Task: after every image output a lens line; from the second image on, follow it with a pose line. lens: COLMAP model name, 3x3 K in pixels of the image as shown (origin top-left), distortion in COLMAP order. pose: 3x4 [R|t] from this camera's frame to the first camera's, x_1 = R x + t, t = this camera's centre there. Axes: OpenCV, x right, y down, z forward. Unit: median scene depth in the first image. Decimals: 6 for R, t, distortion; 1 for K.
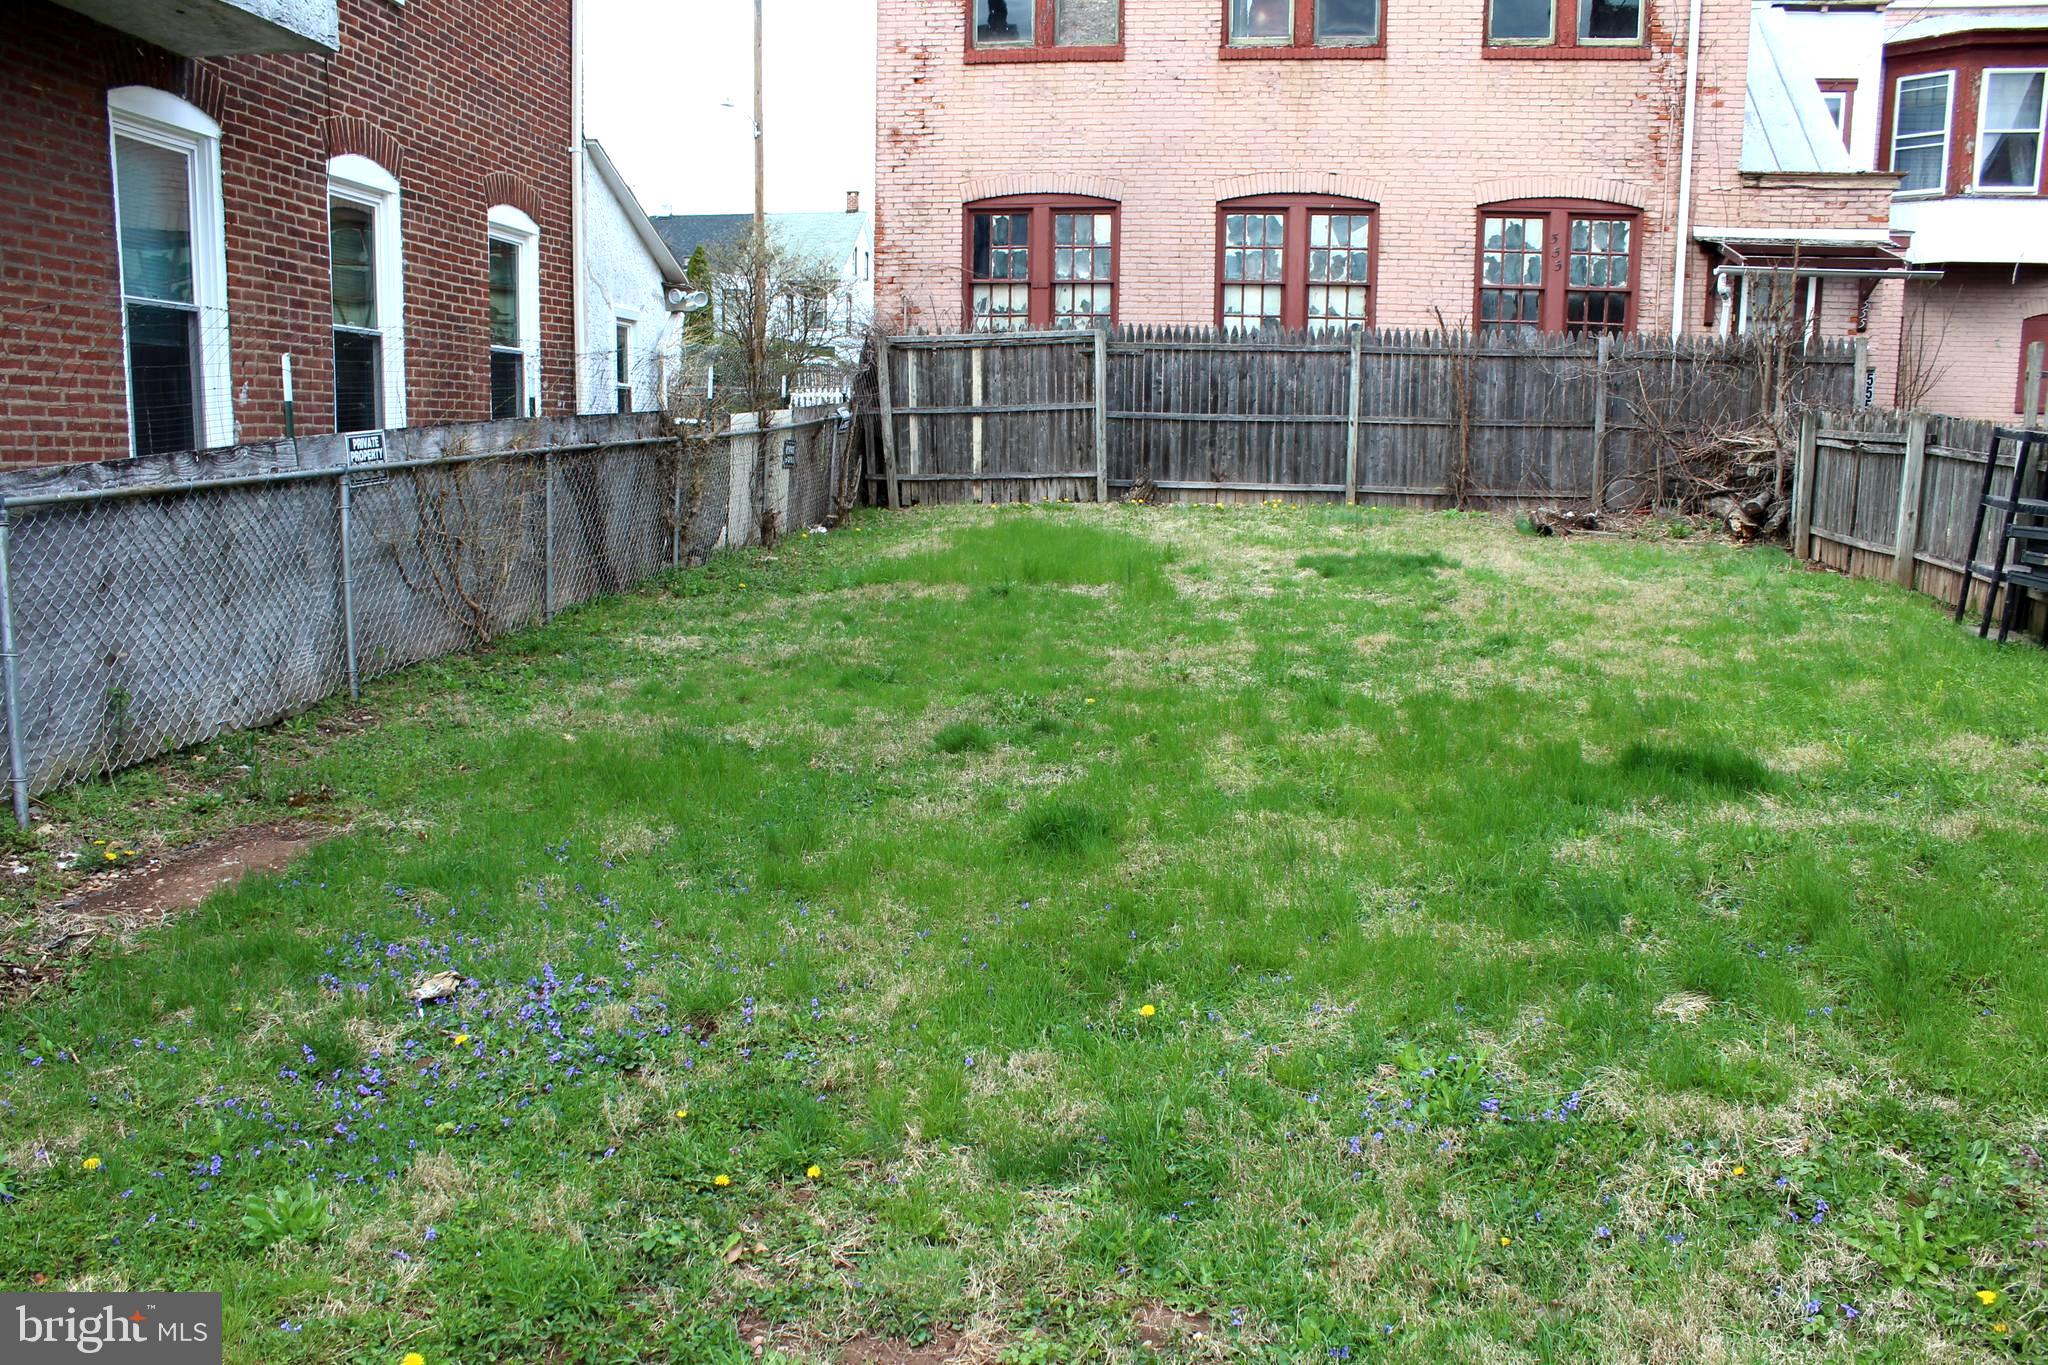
lens RADIAL K [[1670.5, 0, 1009.7], [0, 1670.5, 707.8], [0, 0, 1]] dist [-0.171054, 0.154966]
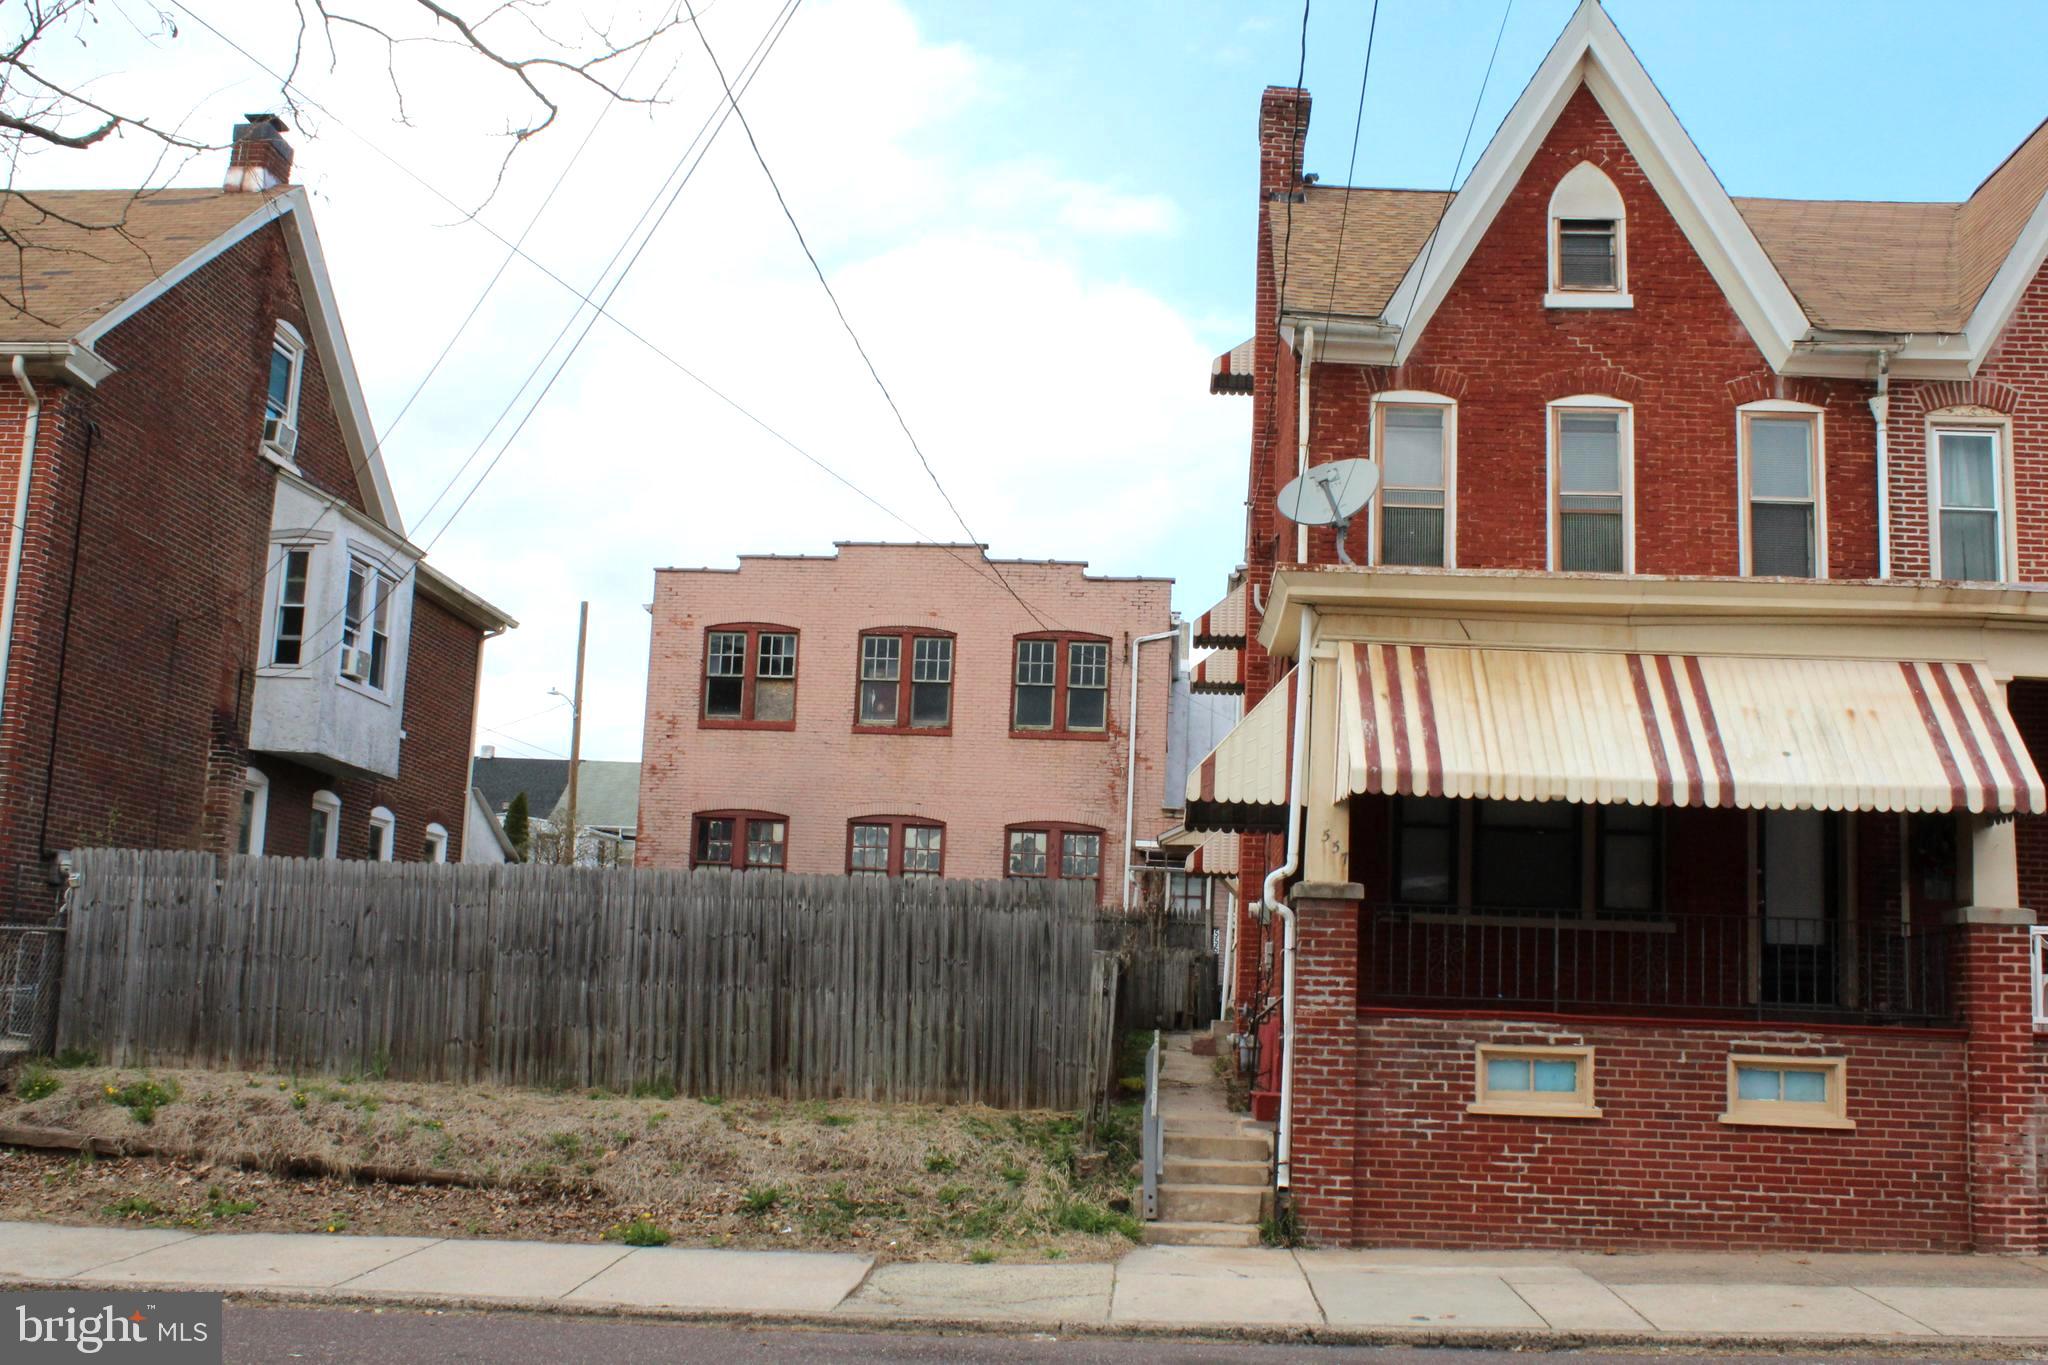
lens RADIAL K [[2145.0, 0, 1024.0], [0, 2145.0, 682.5], [0, 0, 1]] dist [-0.132759, 0.190479]
pose [[0.997744, 0.038507, 0.054997, 0.180660], [-0.019369, 0.949435, -0.313367, 0.226036], [-0.064283, 0.311594, 0.948038, -1.070797]]
